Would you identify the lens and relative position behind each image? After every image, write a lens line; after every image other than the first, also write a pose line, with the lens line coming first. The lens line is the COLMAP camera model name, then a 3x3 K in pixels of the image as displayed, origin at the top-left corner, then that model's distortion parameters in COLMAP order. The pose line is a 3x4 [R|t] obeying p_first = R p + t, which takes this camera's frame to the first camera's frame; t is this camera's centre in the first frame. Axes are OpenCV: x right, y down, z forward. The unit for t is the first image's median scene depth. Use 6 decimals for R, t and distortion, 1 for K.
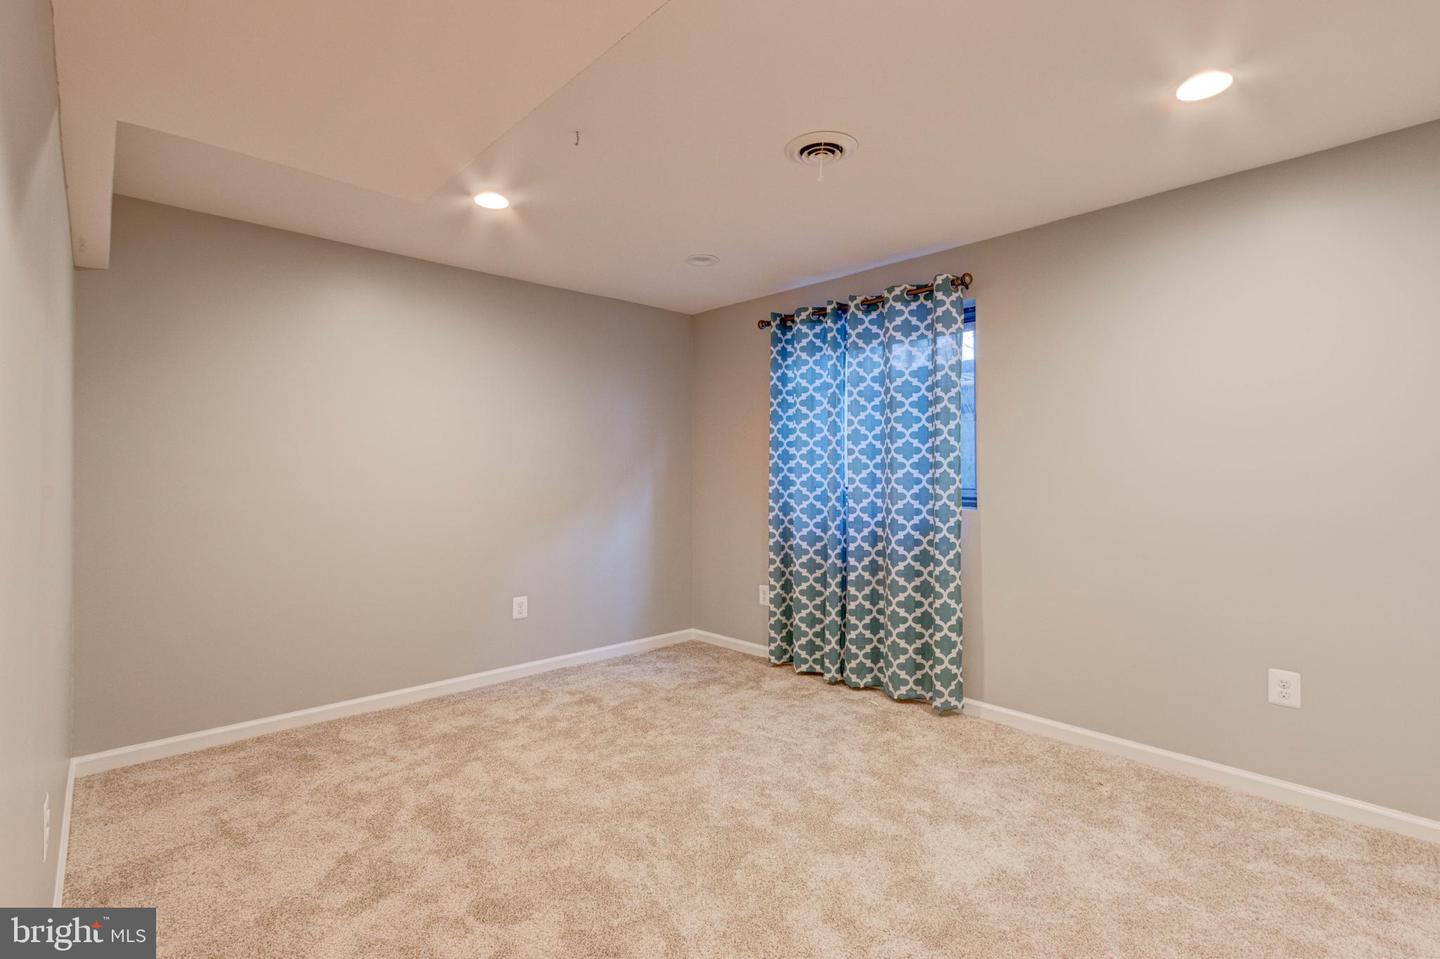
lens RADIAL K [[659.4, 0, 715.7], [0, 659.4, 469.4], [0, 0, 1]] dist [0.004731, -0.001581]
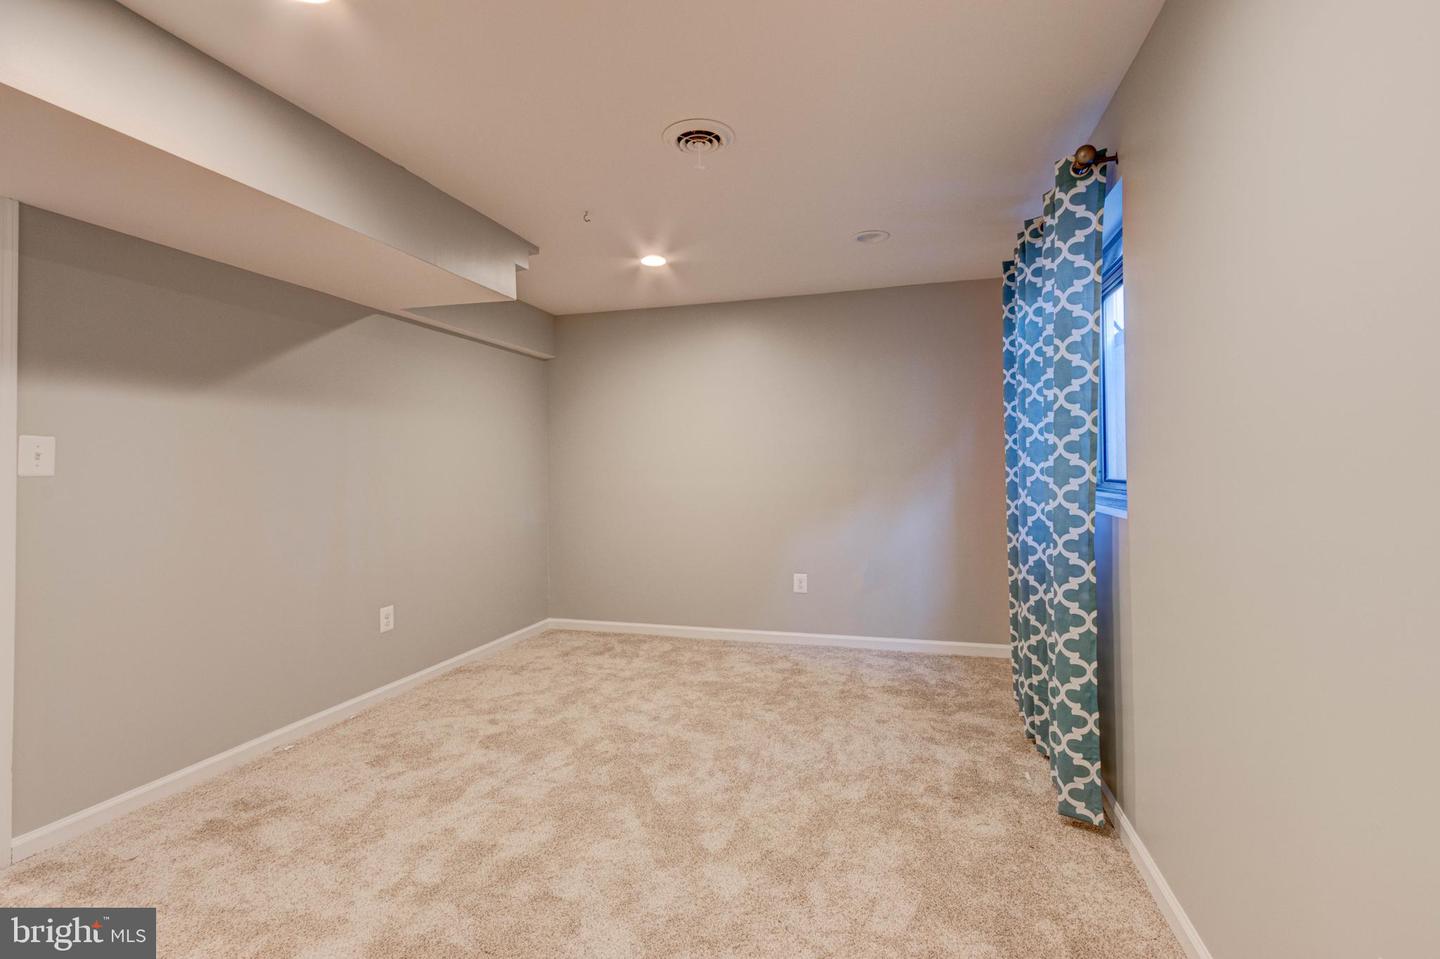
lens RADIAL K [[659.4, 0, 731.8], [0, 659.4, 473.8], [0, 0, 1]] dist [0.004731, -0.001581]
pose [[0.524866, 0.001123, -0.851184, 0.849649], [0.016071, 0.999808, 0.011229, 0.008295], [0.851033, -0.019573, 0.524747, 0.425146]]
